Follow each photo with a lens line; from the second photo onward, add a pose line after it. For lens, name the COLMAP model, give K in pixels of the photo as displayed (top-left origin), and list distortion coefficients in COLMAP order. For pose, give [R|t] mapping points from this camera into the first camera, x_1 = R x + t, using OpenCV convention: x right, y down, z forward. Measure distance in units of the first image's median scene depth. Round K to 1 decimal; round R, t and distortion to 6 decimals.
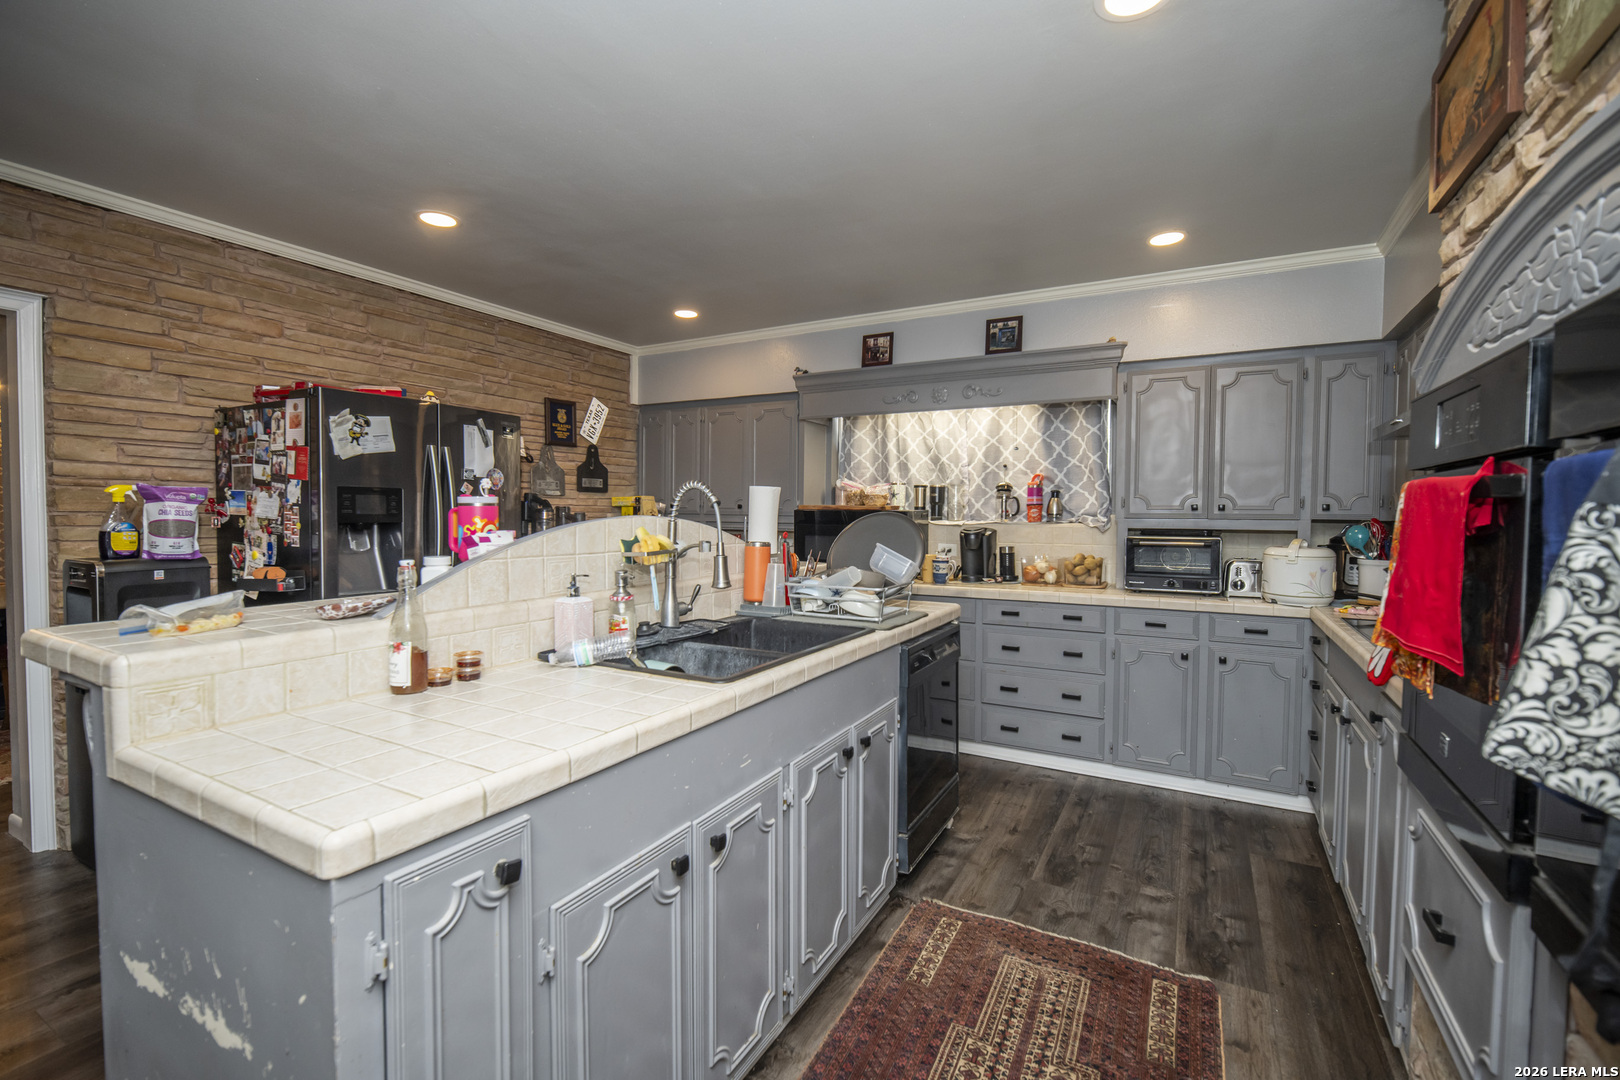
lens RADIAL K [[704.6, 0, 810.0], [0, 704.6, 532.8], [0, 0, 1]] dist [-0.008609, -0.001632]
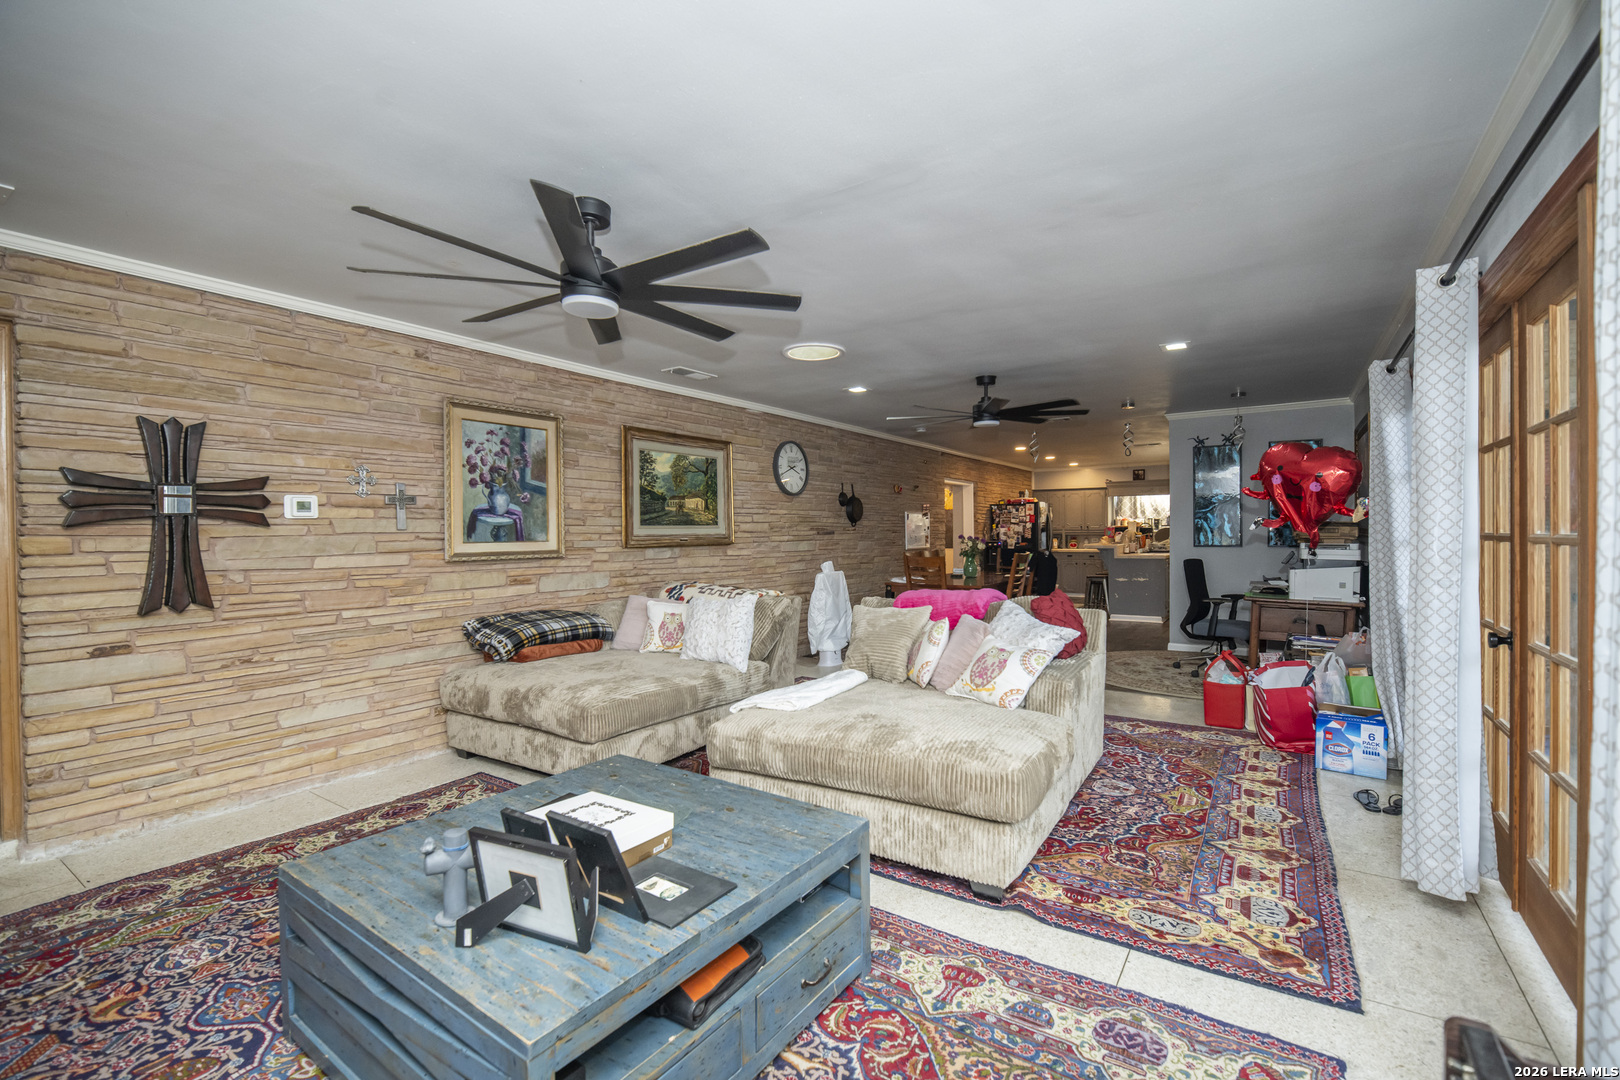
lens RADIAL K [[704.6, 0, 810.1], [0, 704.6, 540.5], [0, 0, 1]] dist [-0.008609, -0.001632]
pose [[0.996034, -0.015980, -0.087524, -1.061913], [0.014510, 0.999743, -0.017406, 0.057644], [0.087780, 0.016067, 0.996010, -2.161761]]
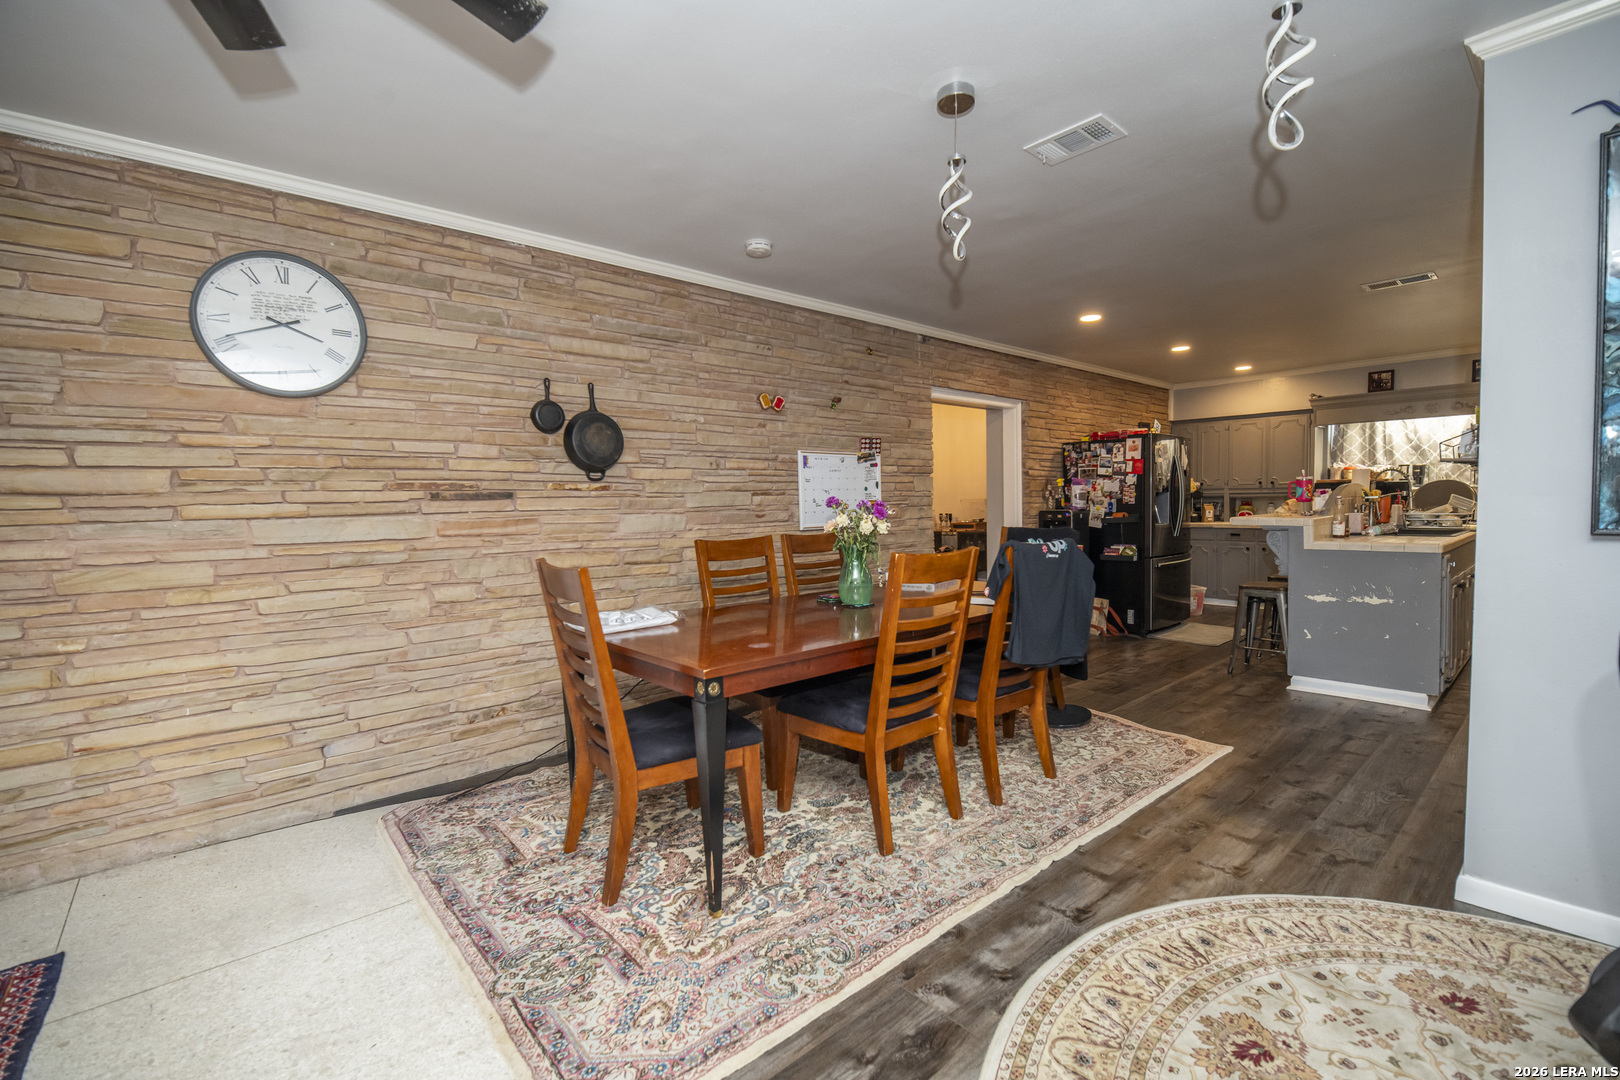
lens RADIAL K [[704.6, 0, 809.6], [0, 704.6, 538.2], [0, 0, 1]] dist [-0.008609, -0.001632]
pose [[0.941237, -0.007185, -0.337669, -0.589823], [0.015608, 0.999631, 0.022238, 0.041052], [0.337385, -0.026202, 0.941002, -0.939921]]
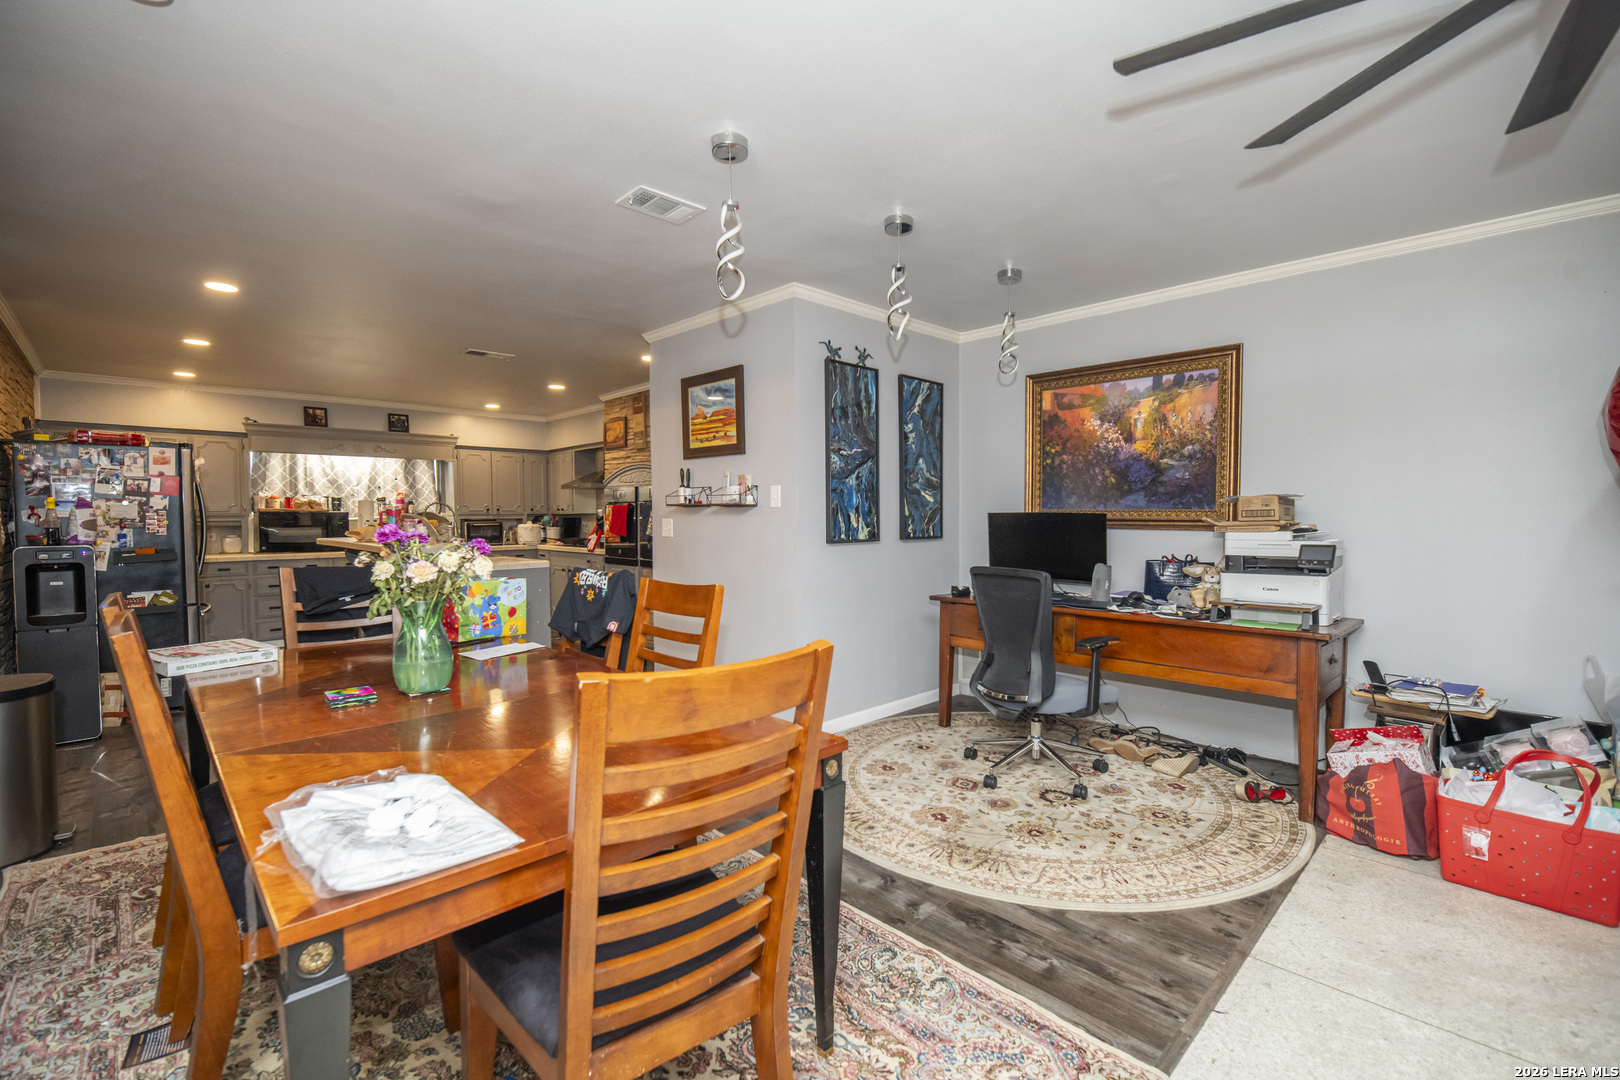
lens RADIAL K [[704.6, 0, 811.3], [0, 704.6, 541.6], [0, 0, 1]] dist [-0.008609, -0.001632]
pose [[0.288838, -0.046050, 0.956270, -1.179212], [0.035191, 0.998678, 0.037462, 0.018097], [-0.956731, 0.022831, 0.290077, -0.617425]]
